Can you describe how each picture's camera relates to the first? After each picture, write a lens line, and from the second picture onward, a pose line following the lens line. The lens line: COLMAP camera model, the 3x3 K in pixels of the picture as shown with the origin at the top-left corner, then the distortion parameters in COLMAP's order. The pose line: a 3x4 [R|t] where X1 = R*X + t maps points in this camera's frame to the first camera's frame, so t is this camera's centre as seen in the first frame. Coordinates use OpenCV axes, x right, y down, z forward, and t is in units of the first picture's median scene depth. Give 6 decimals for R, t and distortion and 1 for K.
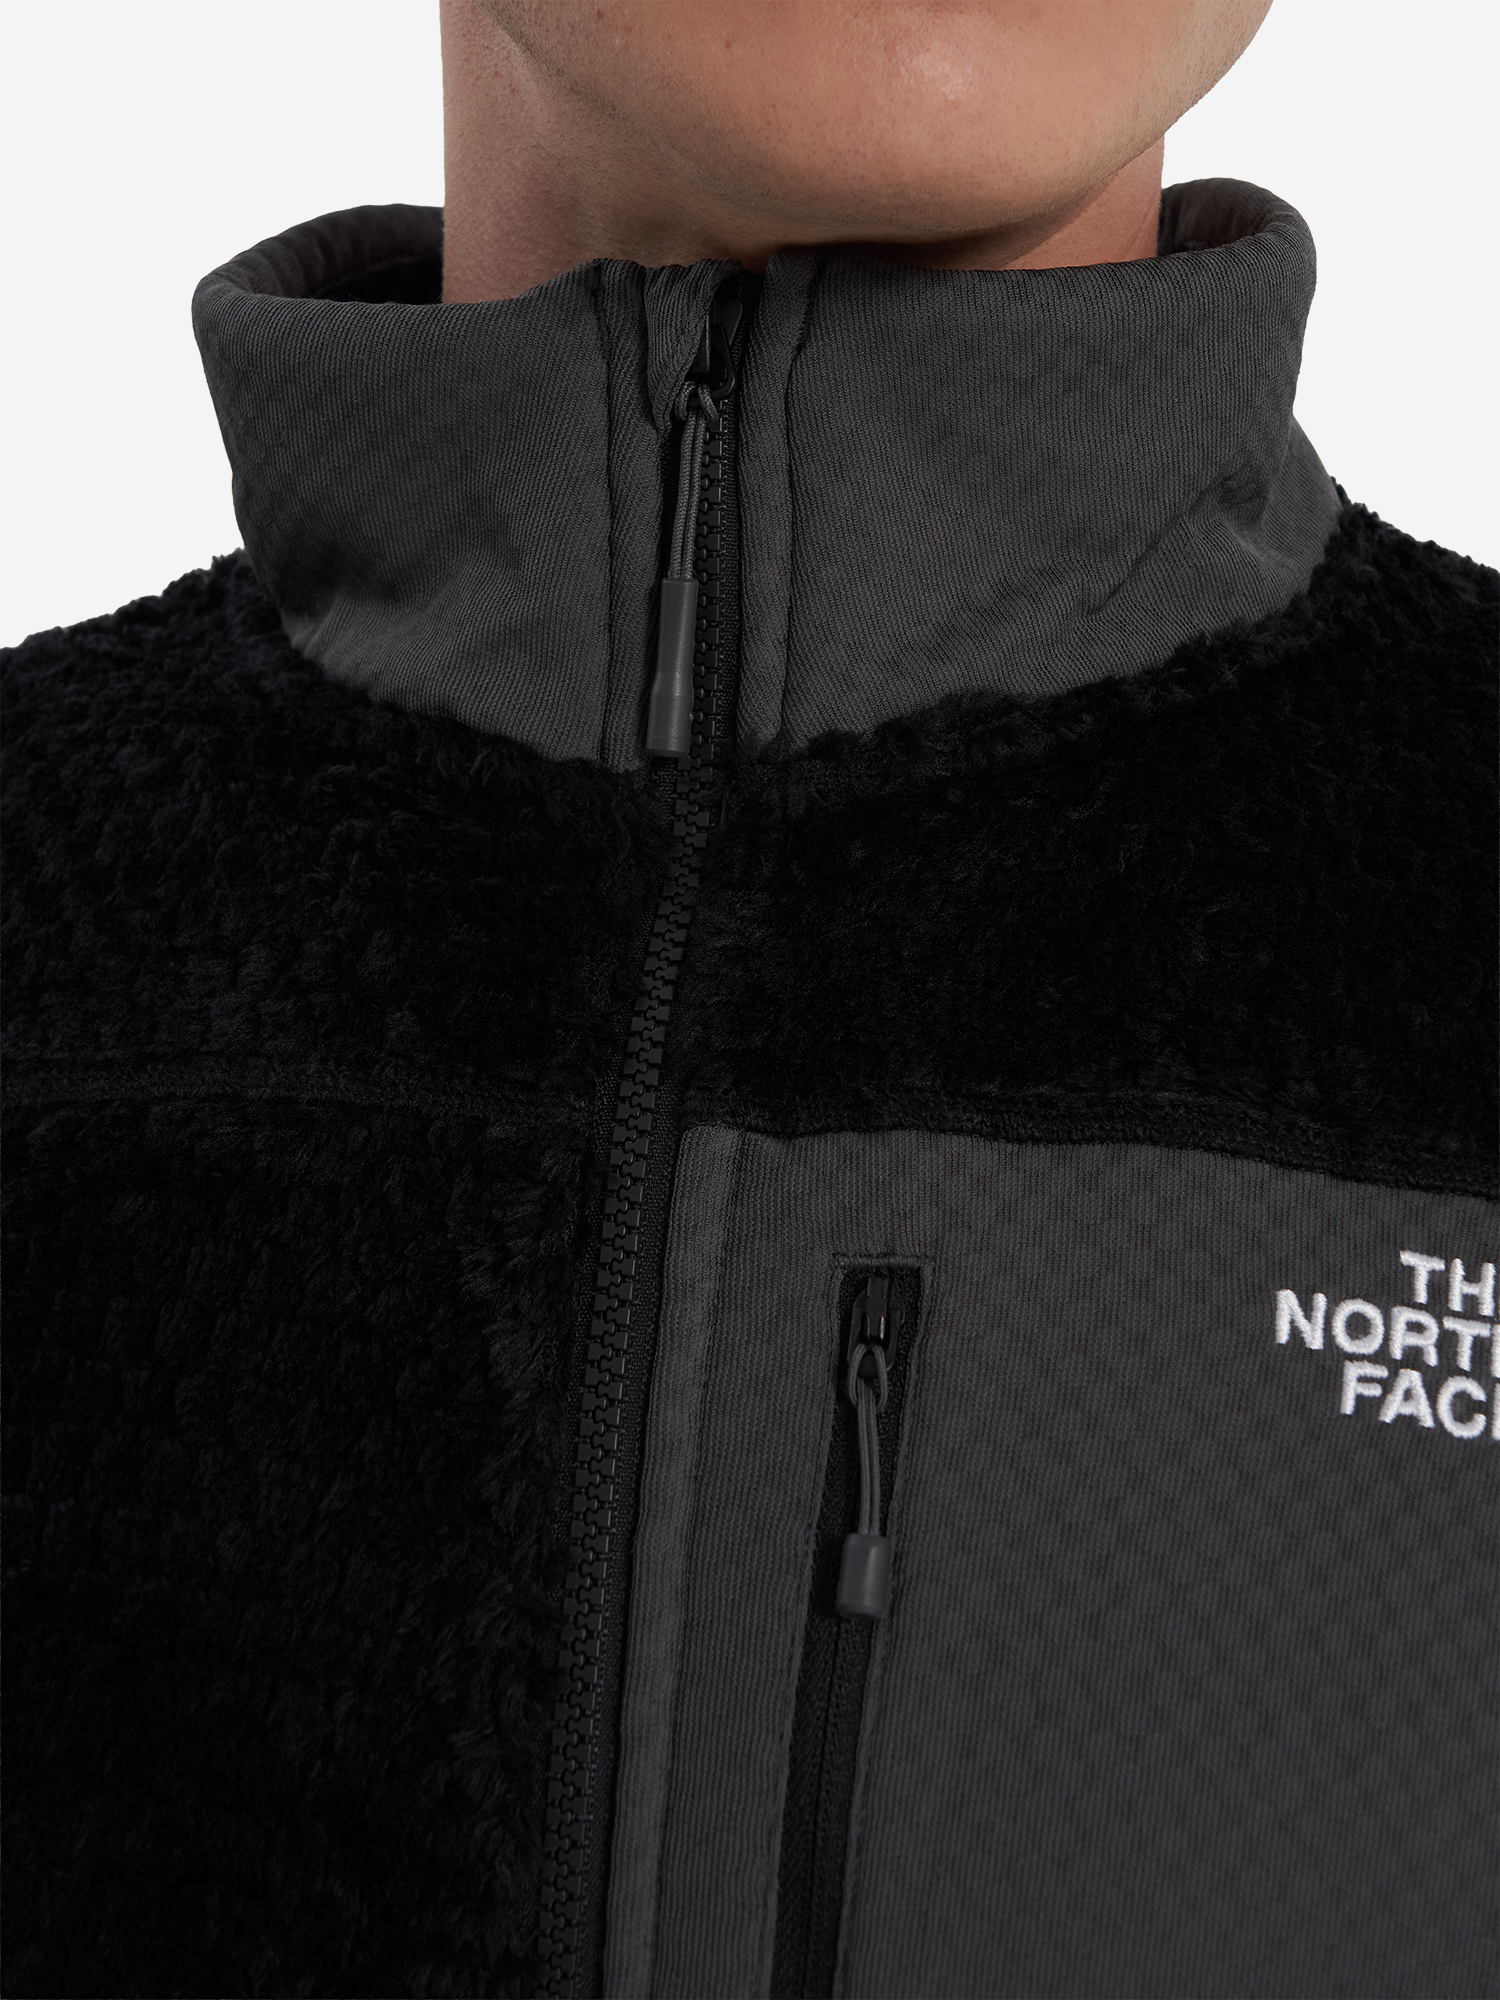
lens RADIAL K [[3438.7, 0, 750.0], [0, 3438.7, 1000.0], [0, 0, 1]] dist [-0.001548, -0.244322]
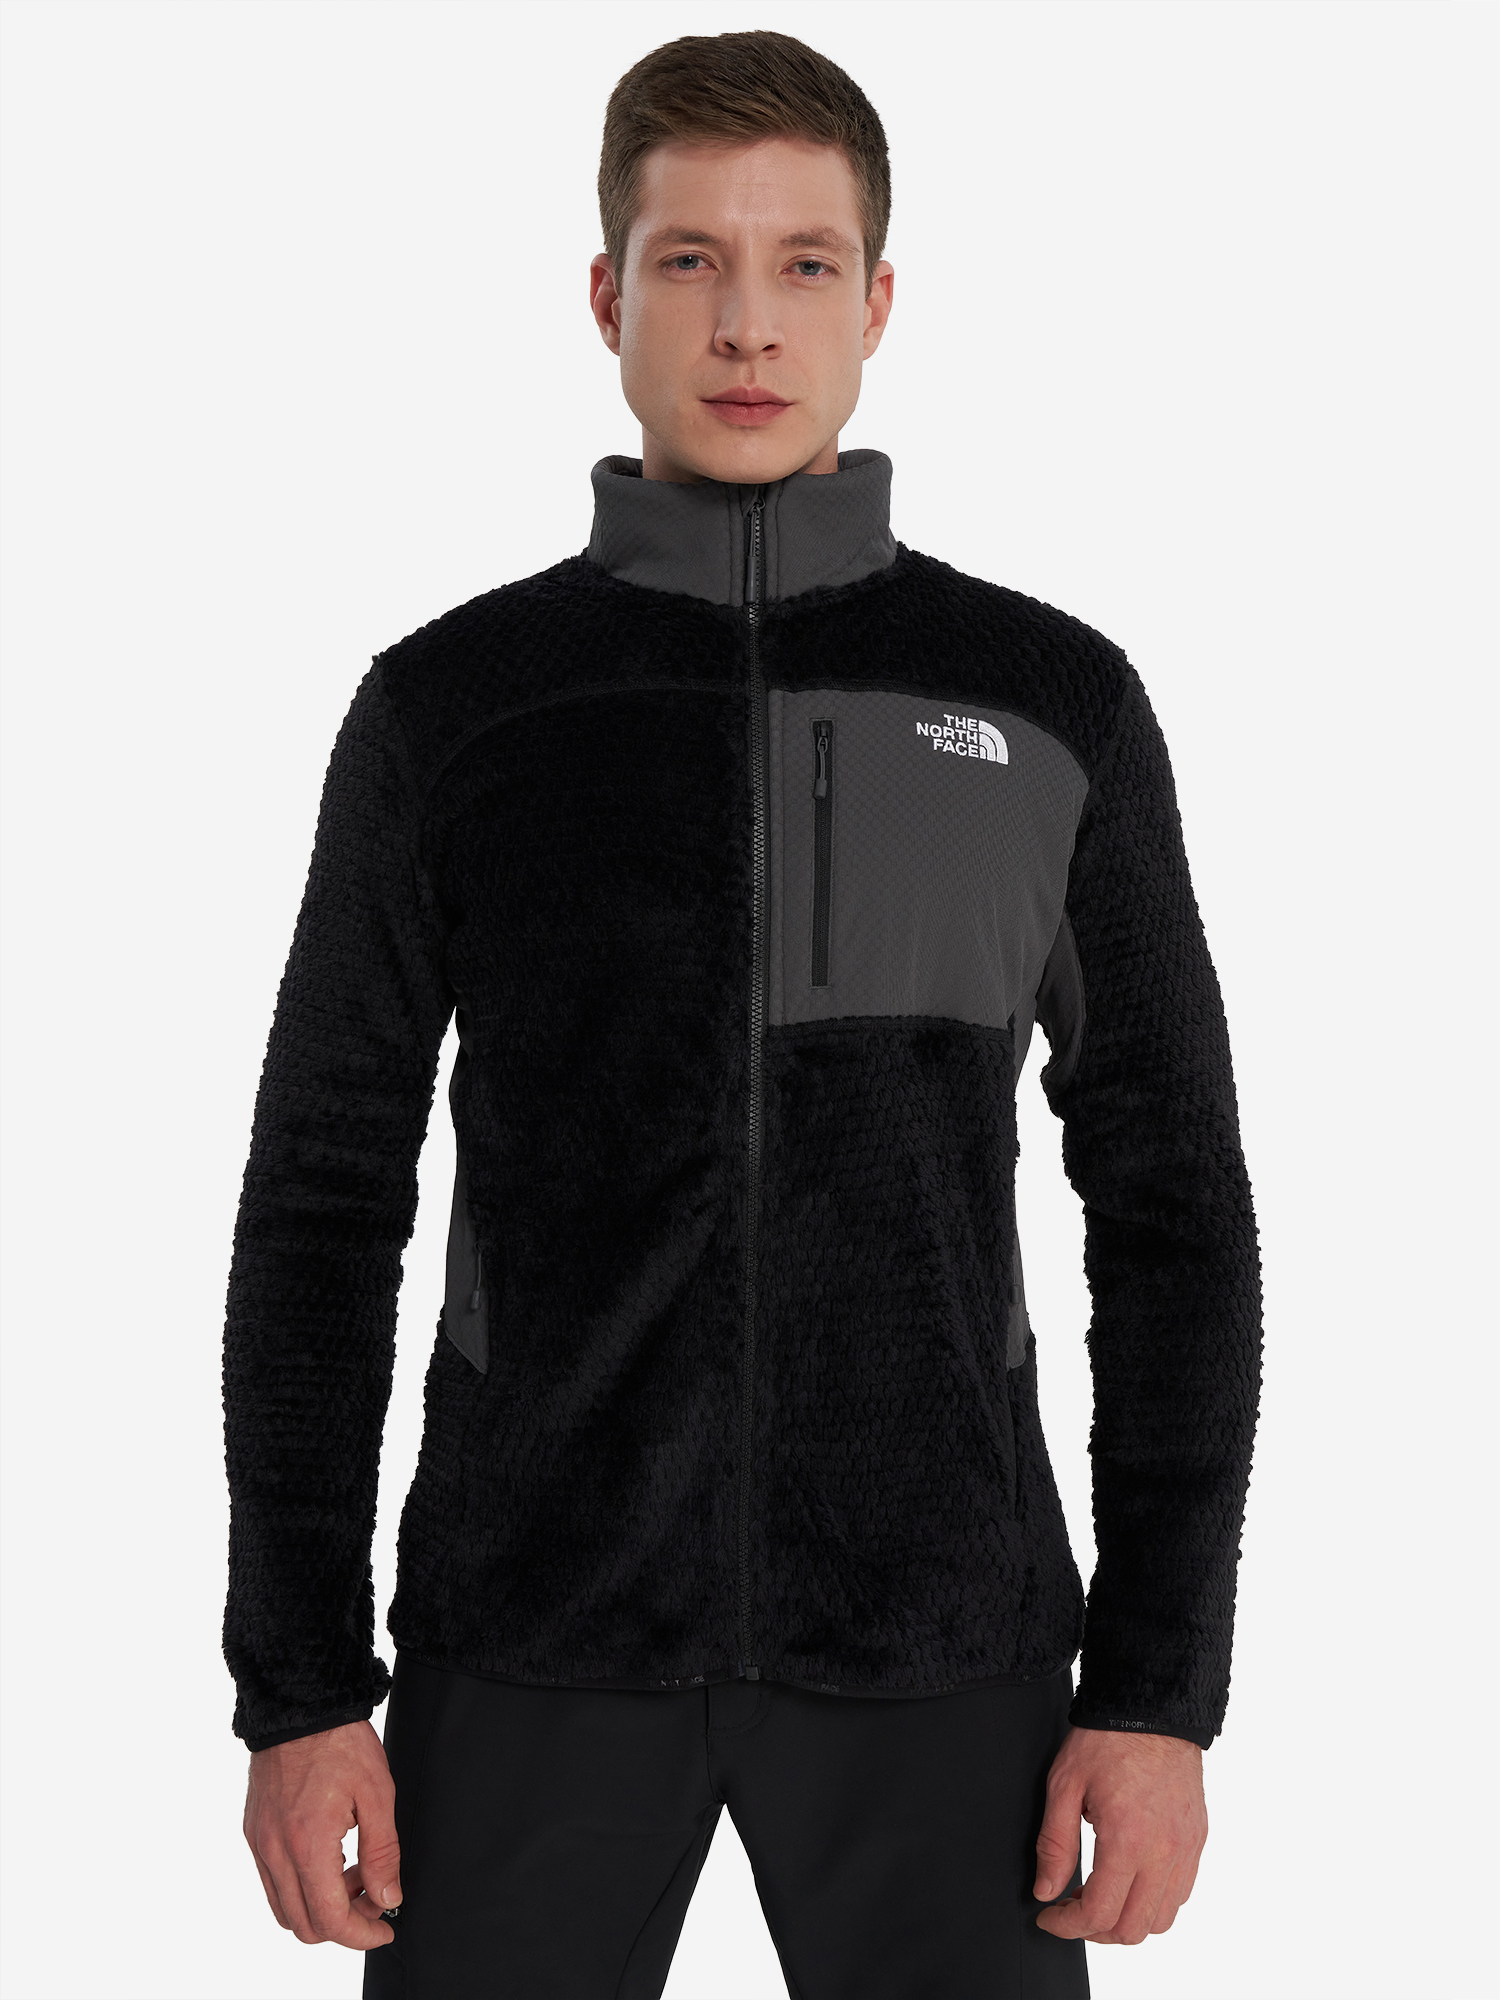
lens RADIAL K [[2514.4, 0, 750.0], [0, 2514.4, 1000.0], [0, 0, 1]] dist [-0.124317, 0.000009]
pose [[0.972428, -0.051198, 0.227512, -0.727887], [0.051281, 0.998669, 0.005549, 0.382223], [-0.227494, 0.006271, 0.973759, -1.845114]]
